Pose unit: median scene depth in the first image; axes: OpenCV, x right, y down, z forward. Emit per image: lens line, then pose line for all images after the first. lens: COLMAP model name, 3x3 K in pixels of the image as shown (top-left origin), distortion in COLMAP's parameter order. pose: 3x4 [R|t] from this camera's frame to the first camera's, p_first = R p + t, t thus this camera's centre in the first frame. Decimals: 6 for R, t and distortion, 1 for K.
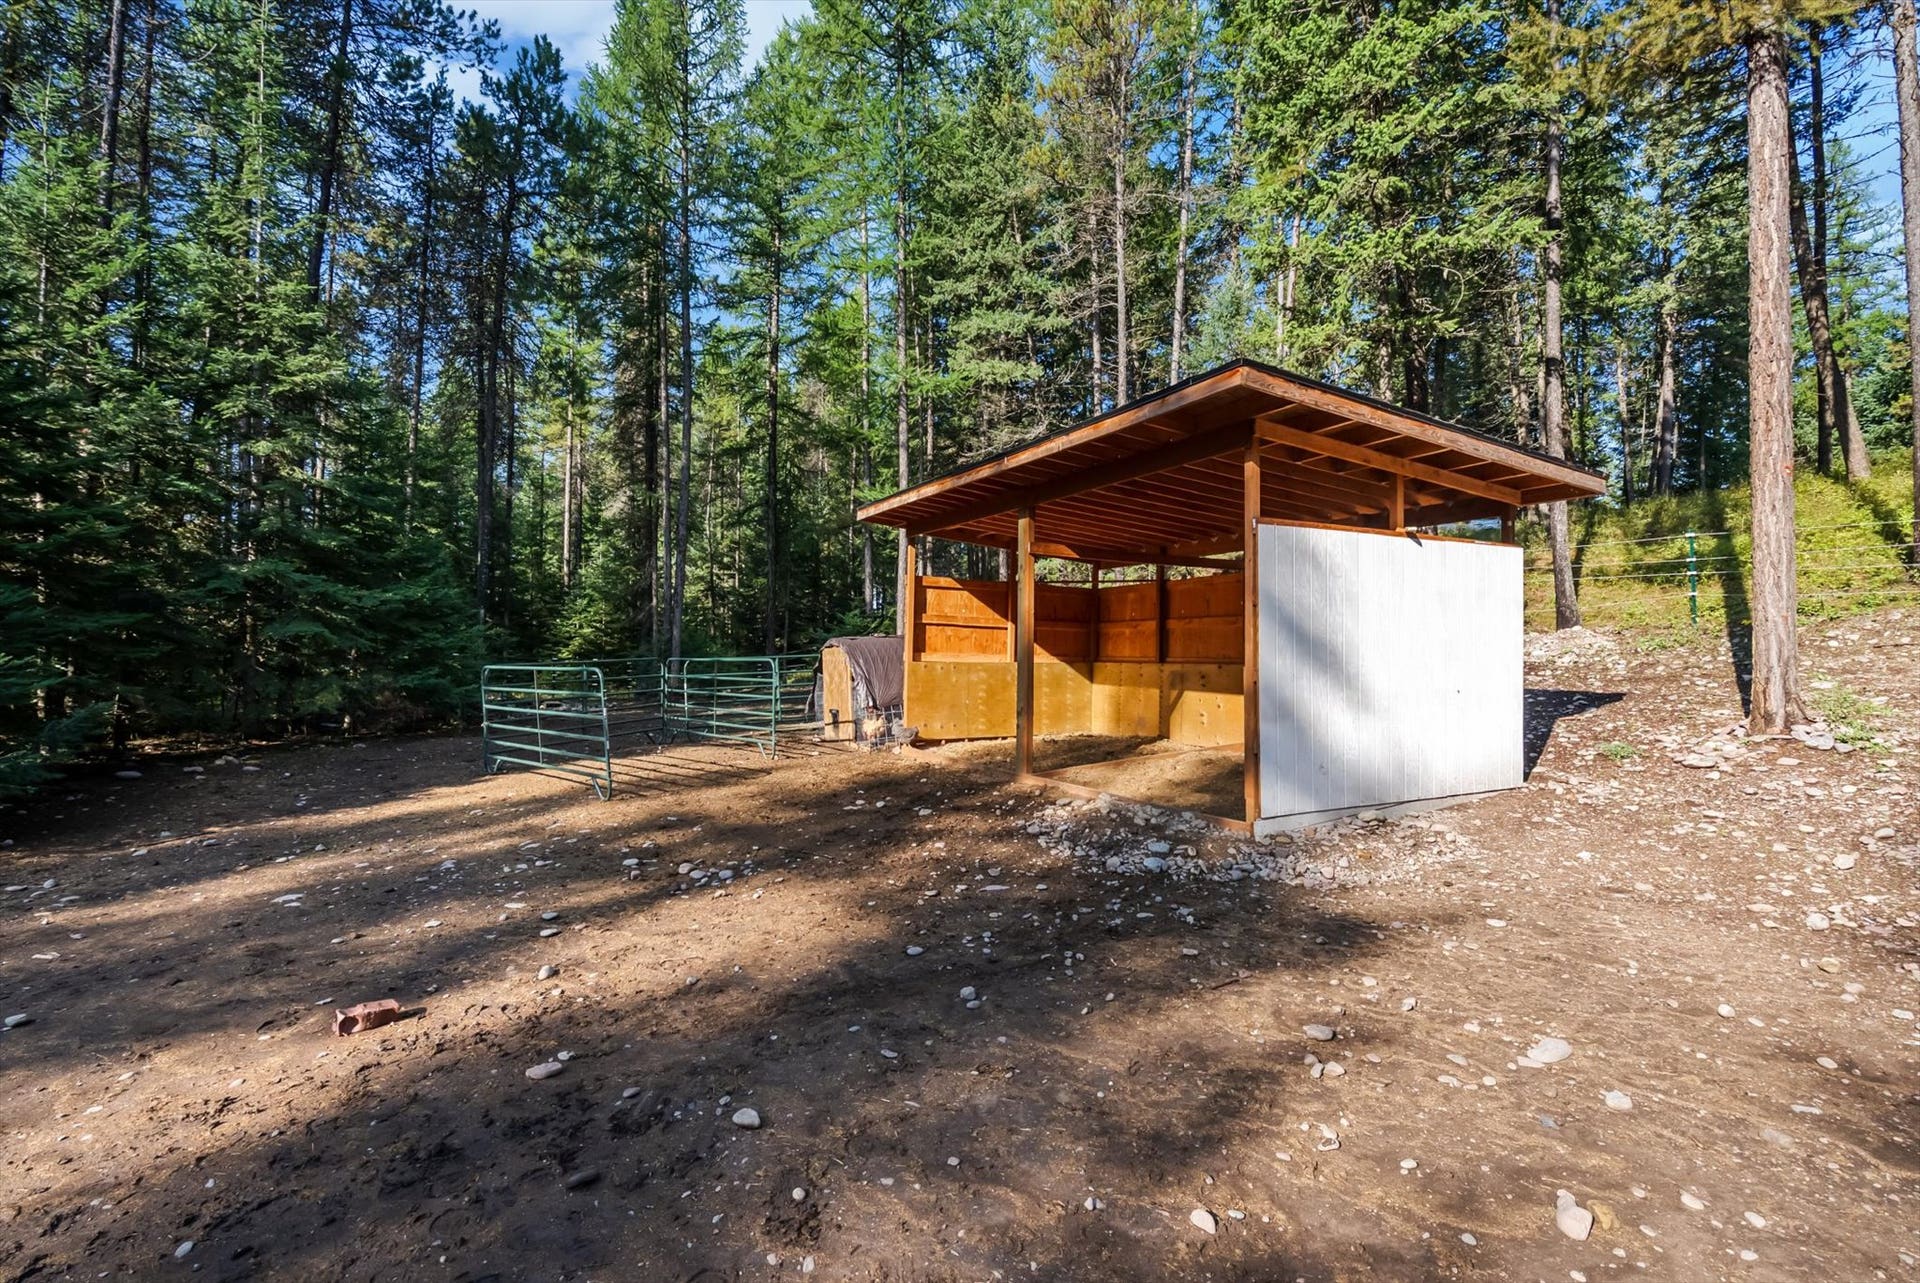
lens RADIAL K [[886.6, 0, 960.0], [0, 886.6, 641.5], [0, 0, 1]] dist [0.004518, 0.000332]
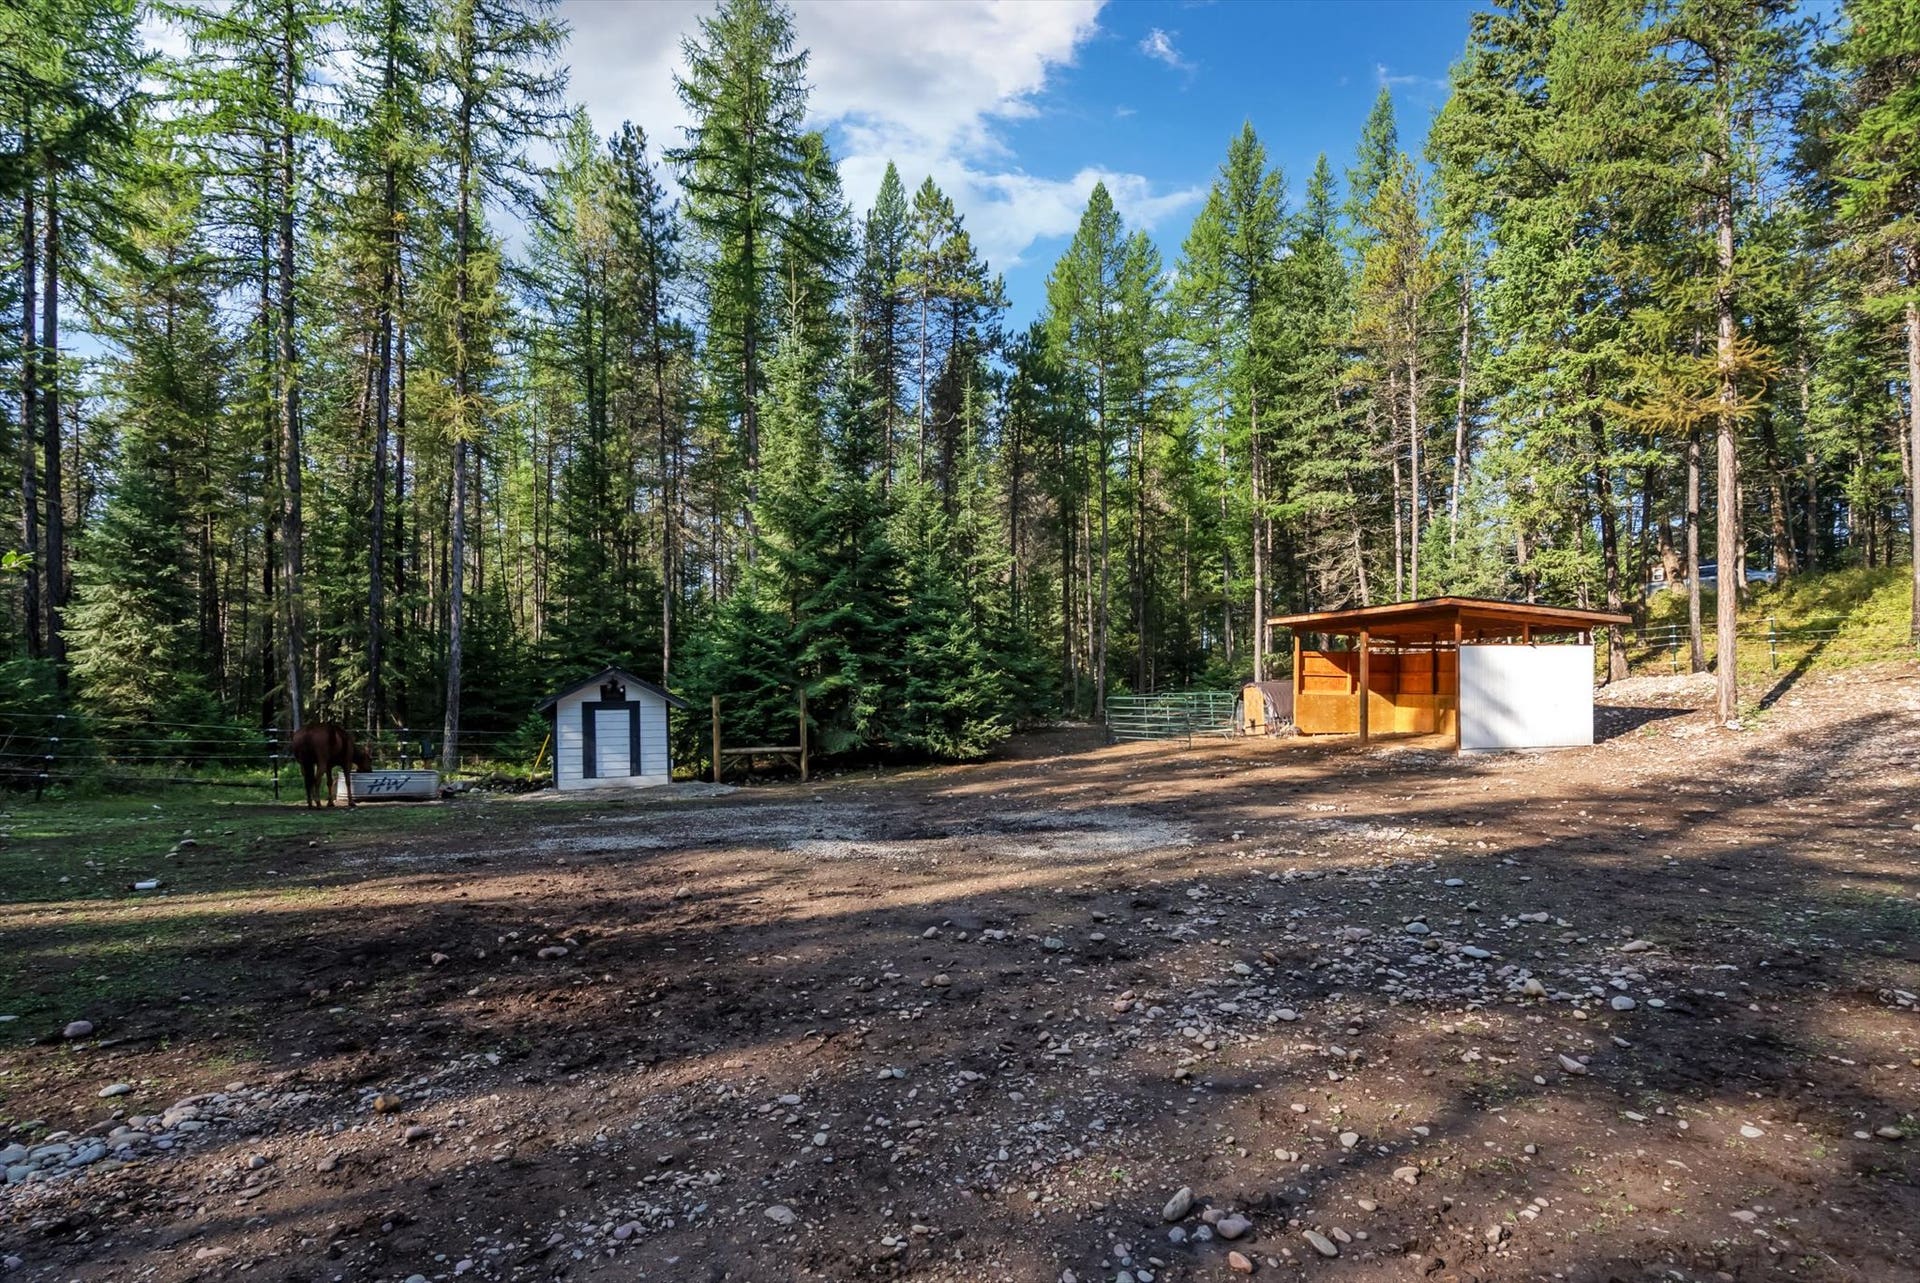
lens RADIAL K [[886.6, 0, 960.0], [0, 886.6, 641.5], [0, 0, 1]] dist [0.004518, 0.000332]
pose [[0.950188, -0.022536, -0.310861, -0.141039], [0.013238, 0.999401, -0.031986, -0.039879], [0.311396, 0.026277, 0.949917, -1.046521]]
